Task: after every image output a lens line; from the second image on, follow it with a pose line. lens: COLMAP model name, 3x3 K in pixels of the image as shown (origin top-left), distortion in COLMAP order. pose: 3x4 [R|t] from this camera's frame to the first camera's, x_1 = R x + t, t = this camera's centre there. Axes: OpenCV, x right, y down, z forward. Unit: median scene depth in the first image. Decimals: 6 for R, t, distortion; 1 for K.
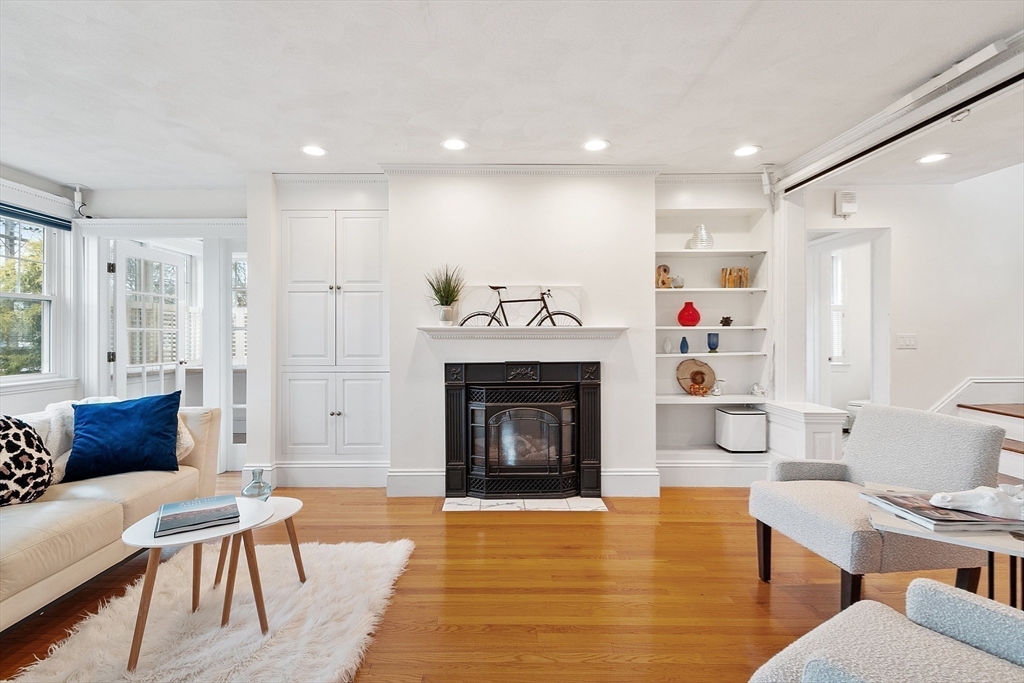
lens RADIAL K [[476.6, 0, 496.5], [0, 476.6, 337.0], [0, 0, 1]] dist [0.000174, -0.000240]
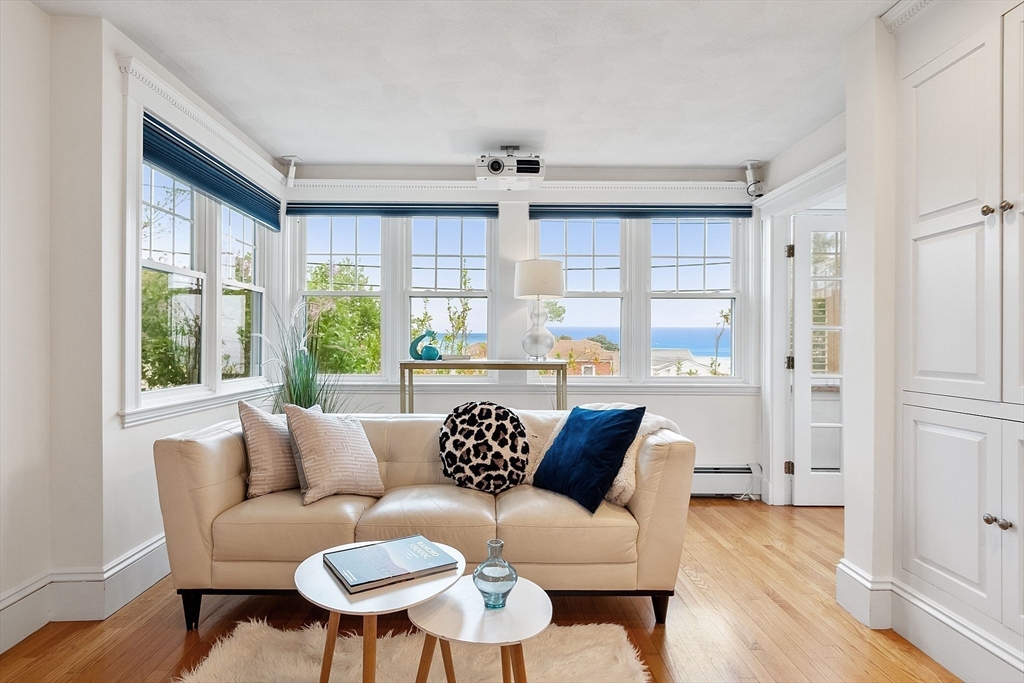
lens RADIAL K [[547.3, 0, 501.8], [0, 547.3, 340.4], [0, 0, 1]] dist [0.001064, -0.000588]
pose [[0.011468, -0.002950, -0.999930, 0.126503], [-0.006227, 0.999976, -0.003022, 0.012773], [0.999915, 0.006261, 0.011450, 0.619638]]
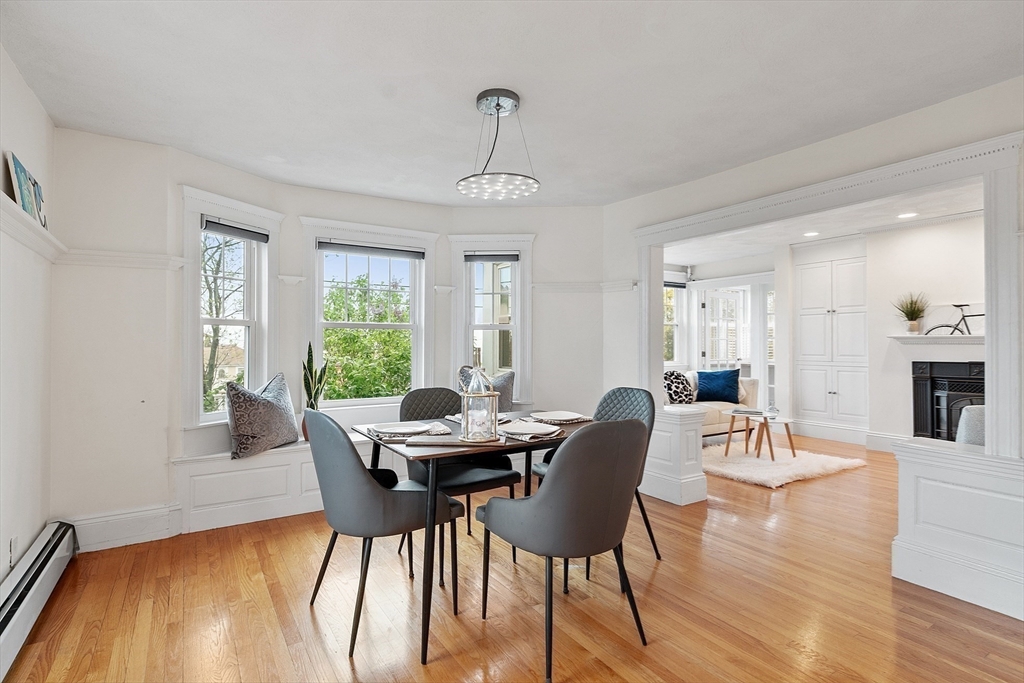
lens RADIAL K [[504.3, 0, 496.0], [0, 504.3, 339.5], [0, 0, 1]] dist [-0.002178, -0.000581]
pose [[0.518104, -0.007830, -0.855282, 0.531512], [-0.002625, 0.999939, -0.010744, 0.009198], [0.855313, 0.007812, 0.518052, -0.834722]]
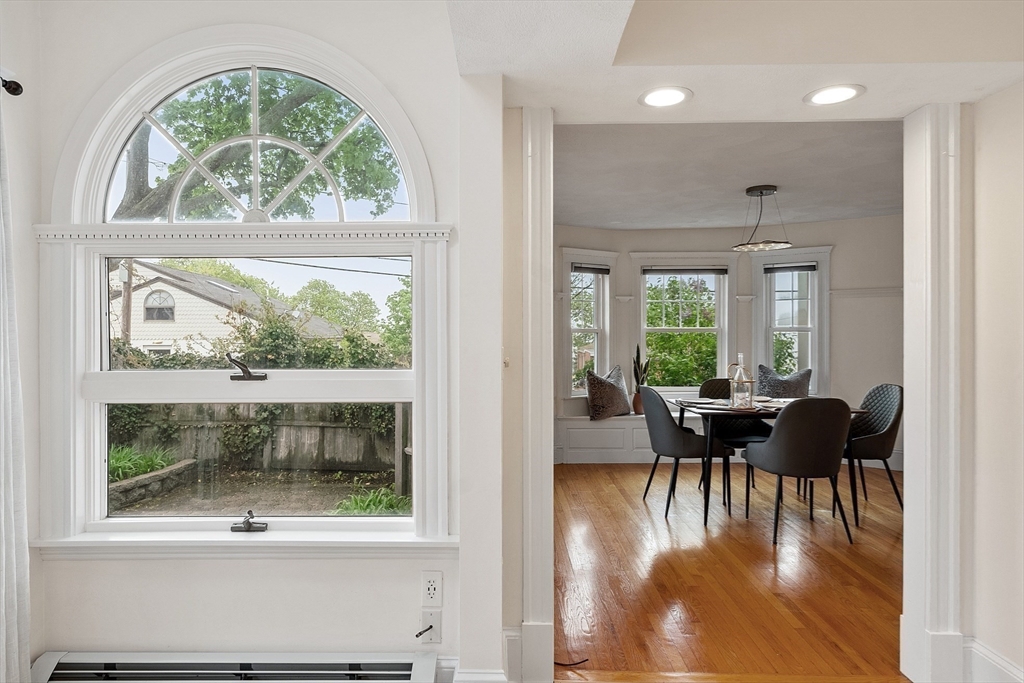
lens RADIAL K [[590.9, 0, 512.0], [0, 590.9, 341.5], [0, 0, 1]] dist [0.001894, -0.001047]
pose [[0.003174, 0.013546, -0.999903, 1.161949], [0.000237, 0.999908, 0.013546, -0.026209], [0.999995, -0.000280, 0.003170, -0.996678]]
